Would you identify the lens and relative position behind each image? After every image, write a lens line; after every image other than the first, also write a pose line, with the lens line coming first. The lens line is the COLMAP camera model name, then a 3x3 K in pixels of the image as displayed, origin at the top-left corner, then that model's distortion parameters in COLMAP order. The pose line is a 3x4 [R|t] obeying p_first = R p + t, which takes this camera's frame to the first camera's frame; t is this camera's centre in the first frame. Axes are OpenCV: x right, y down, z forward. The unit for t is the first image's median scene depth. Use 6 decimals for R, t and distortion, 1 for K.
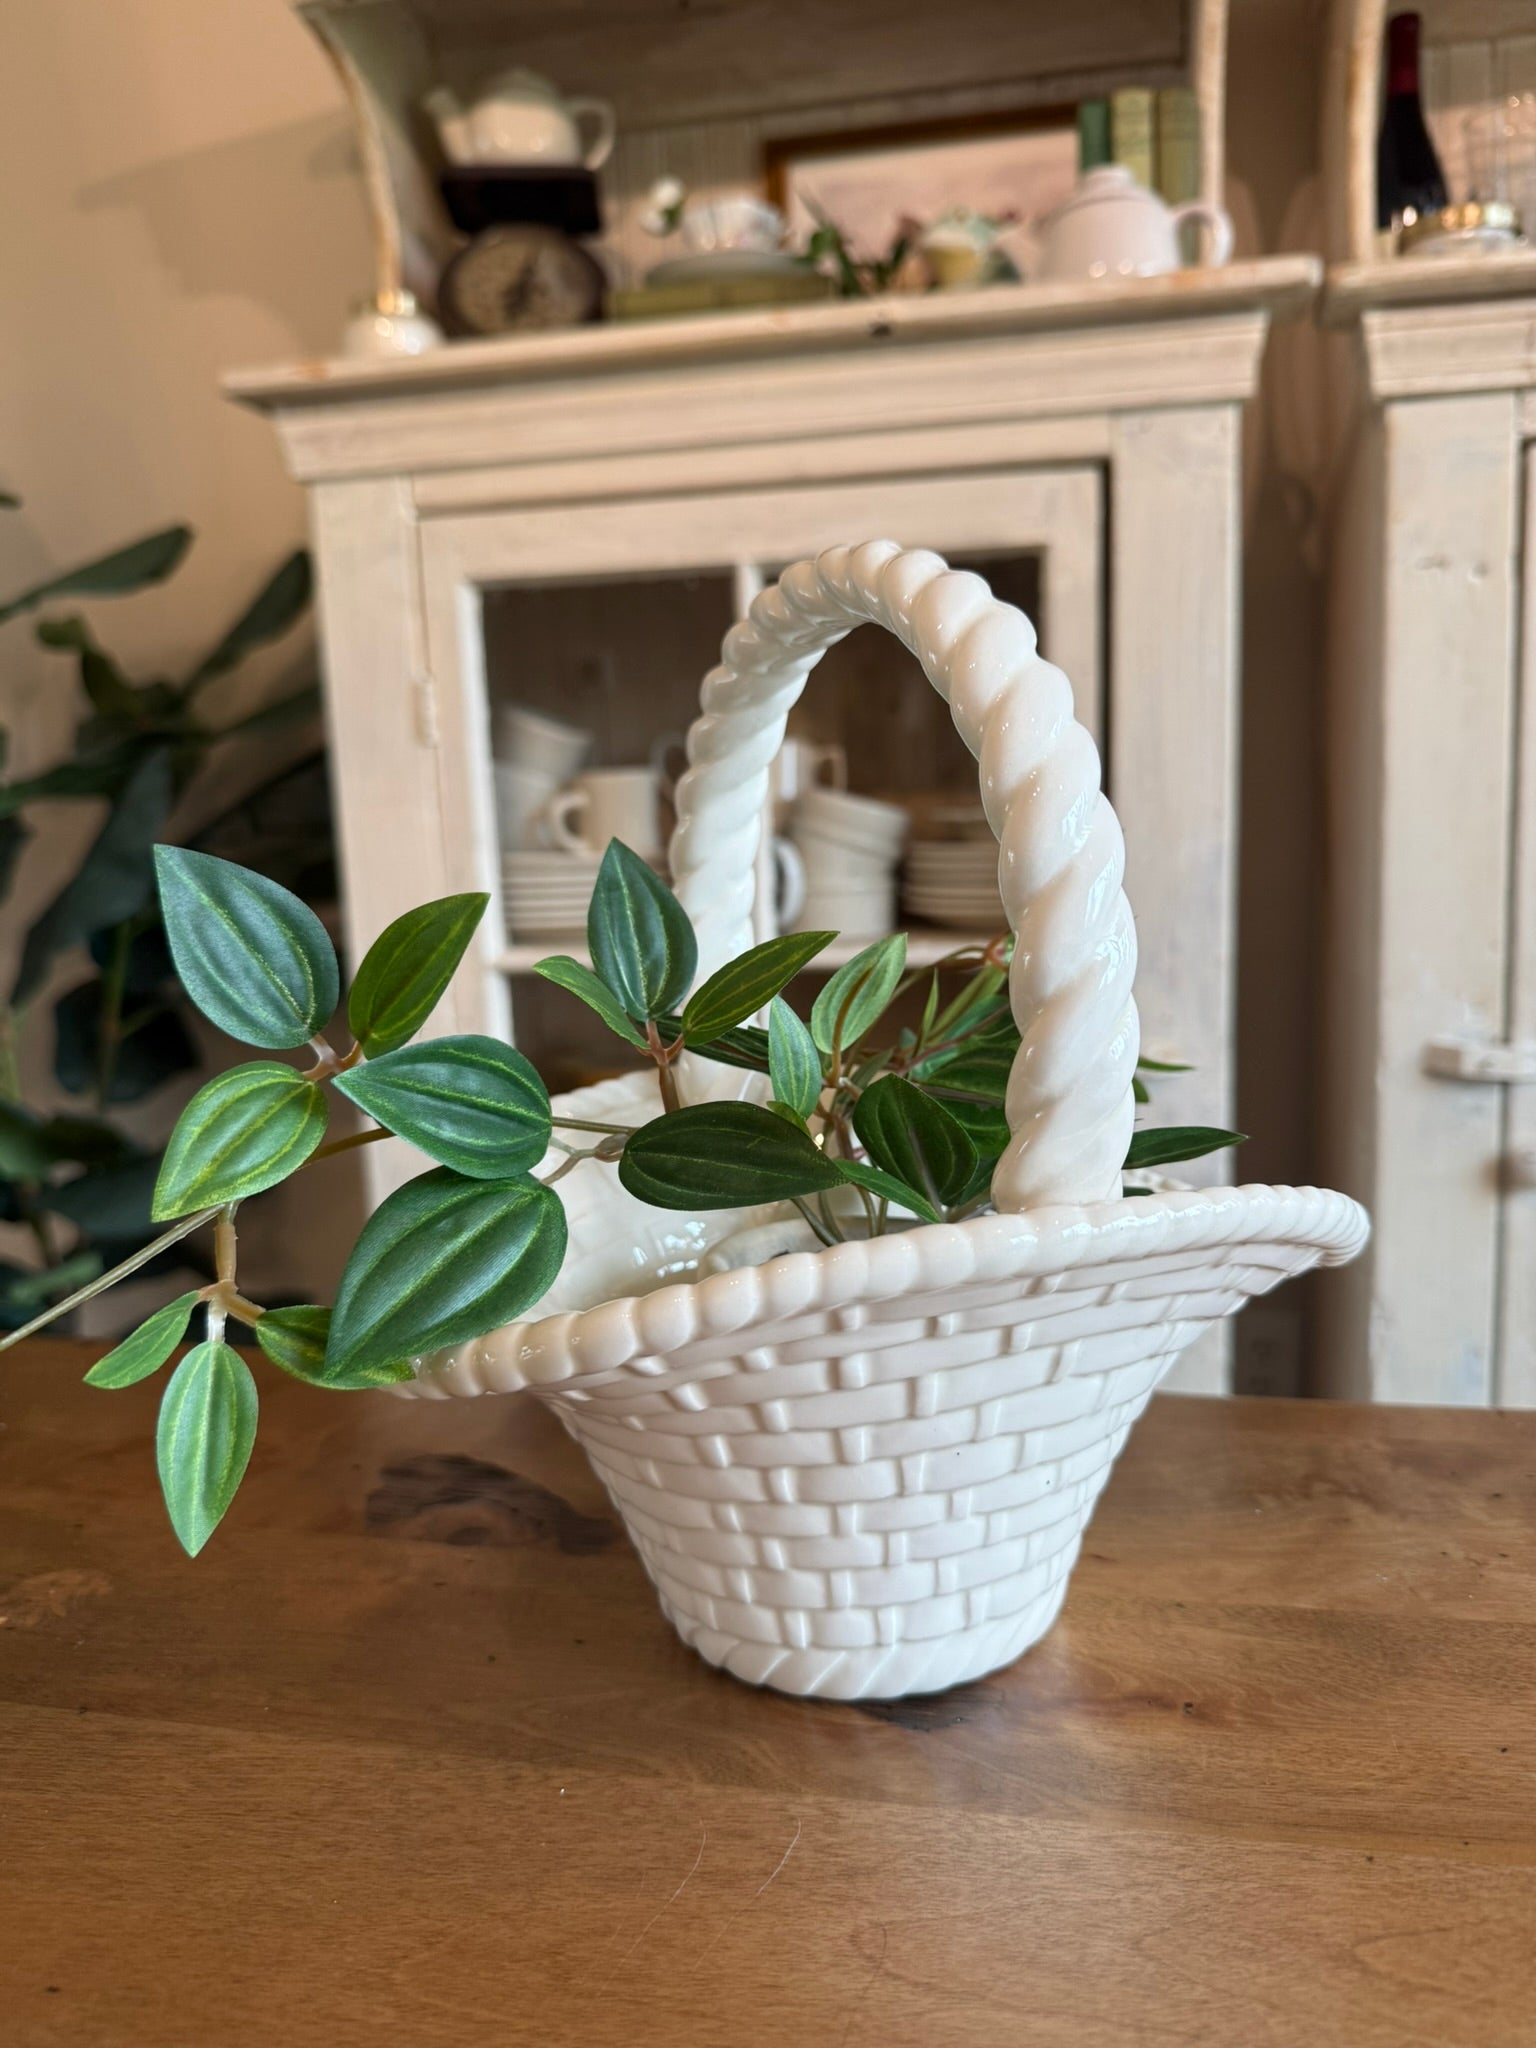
lens RADIAL K [[1570.4, 0, 803.2], [0, 1570.4, 1043.1], [0, 0, 1]] dist [-0.039631, 0.000110]
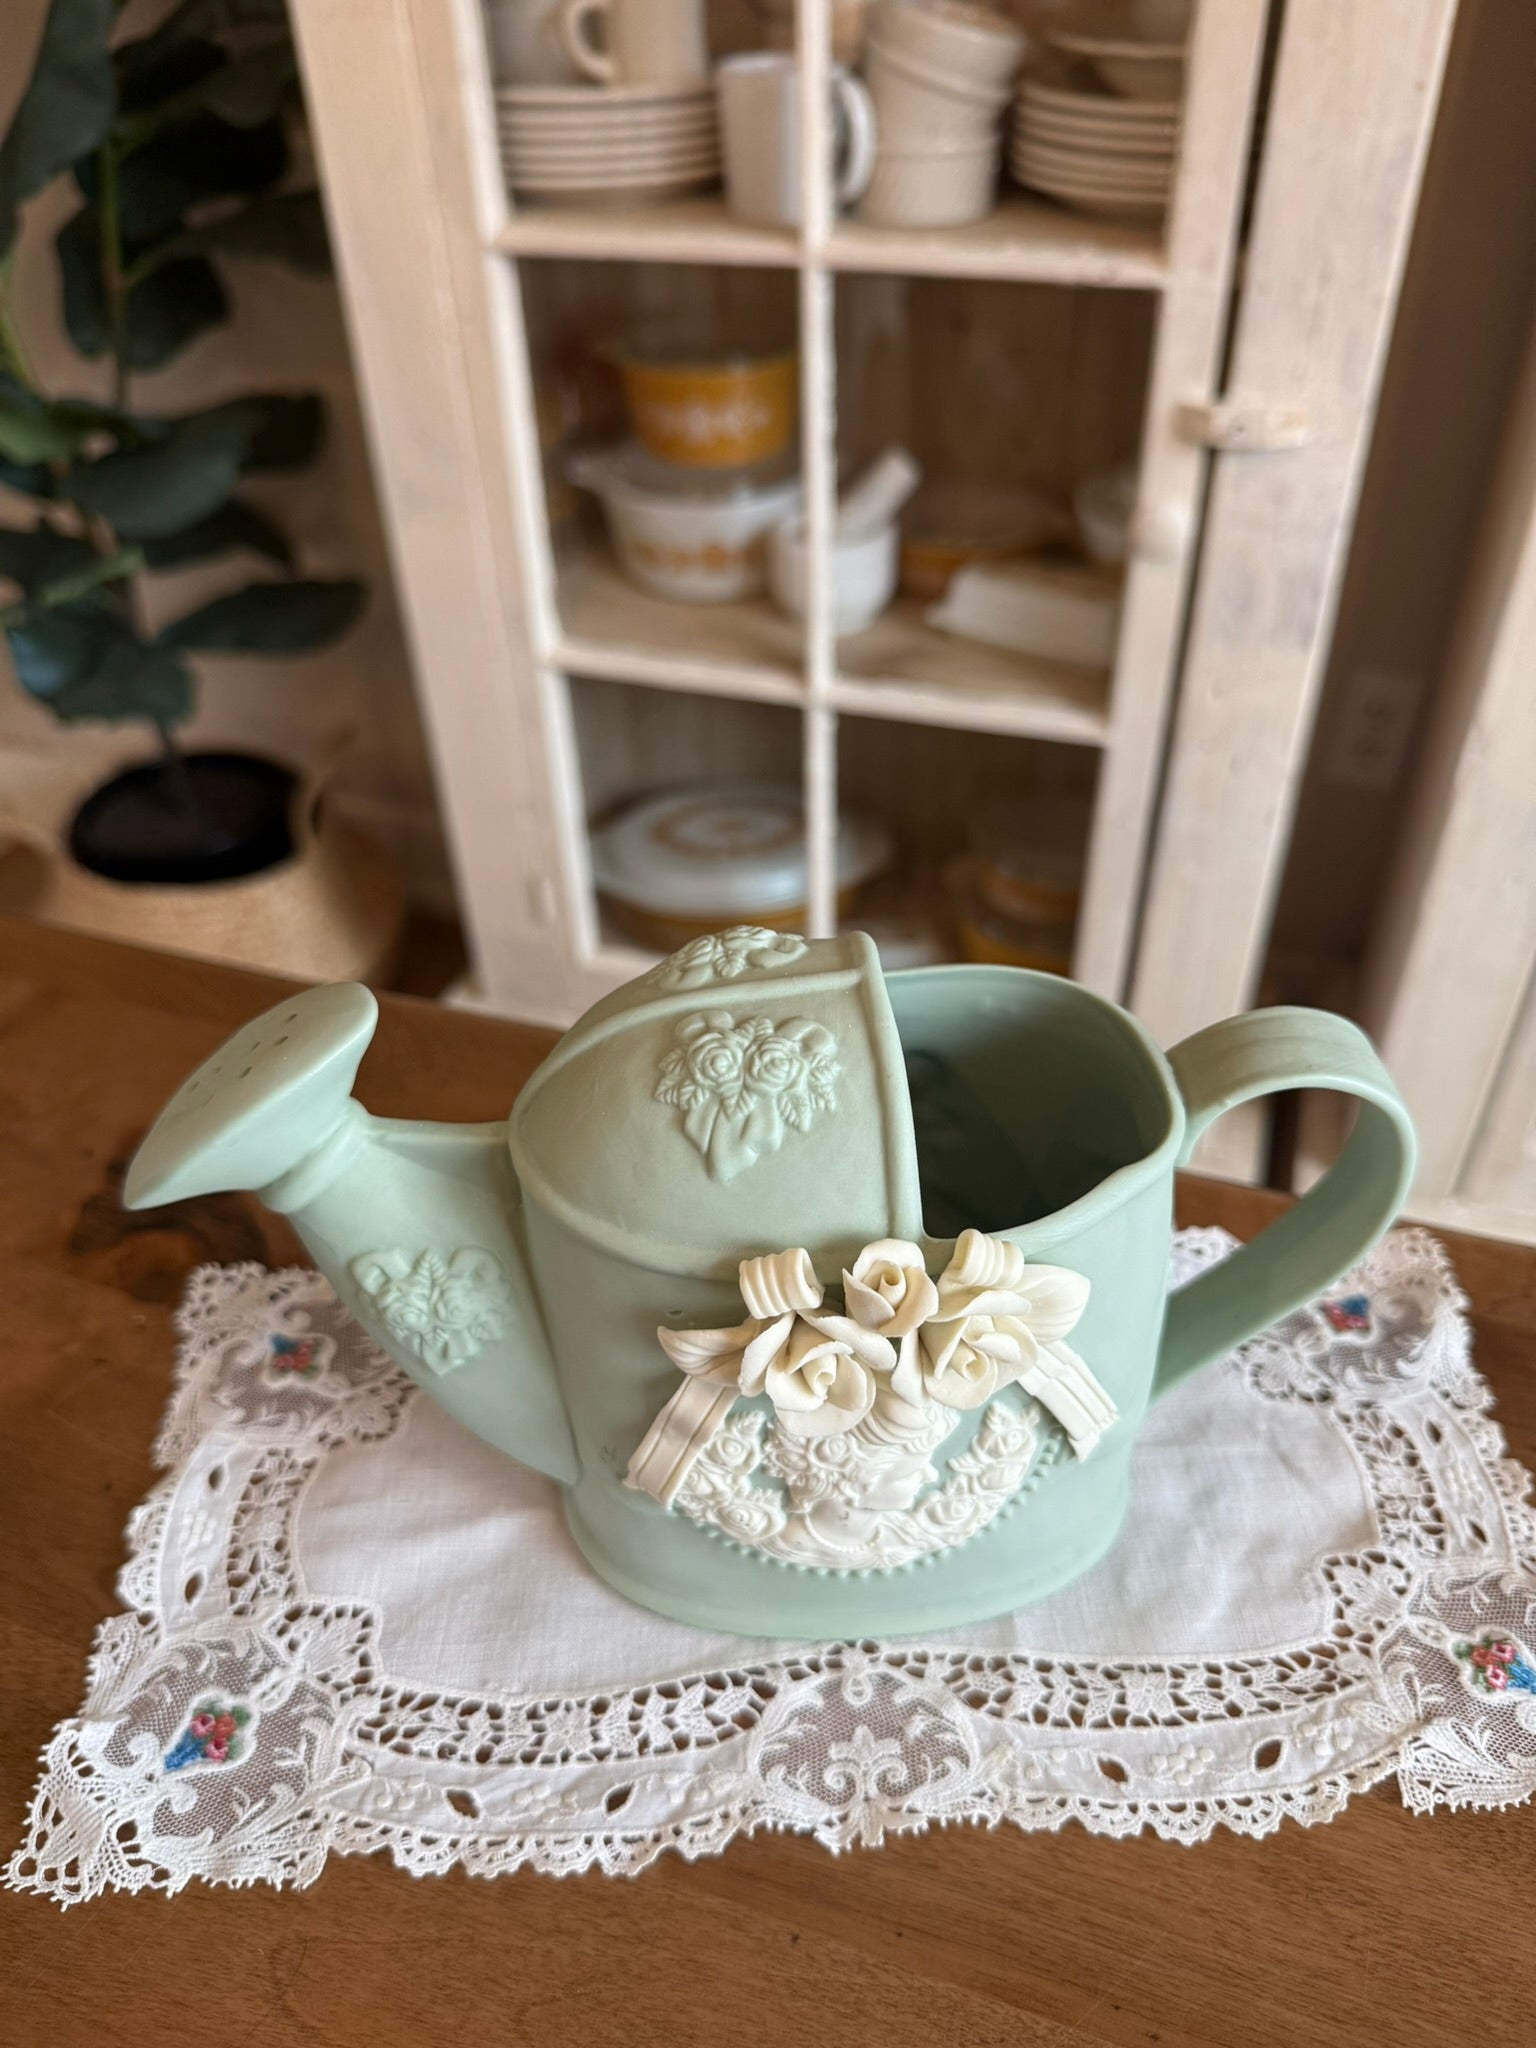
lens RADIAL K [[1570.4, 0, 778.7], [0, 1570.4, 1086.0], [0, 0, 1]] dist [-0.039631, 0.000110]
pose [[0.988784, 0.098614, -0.112166, 0.433721], [-0.025645, 0.851970, 0.522963, -0.500543], [0.147134, -0.514221, 0.844943, 0.445867]]
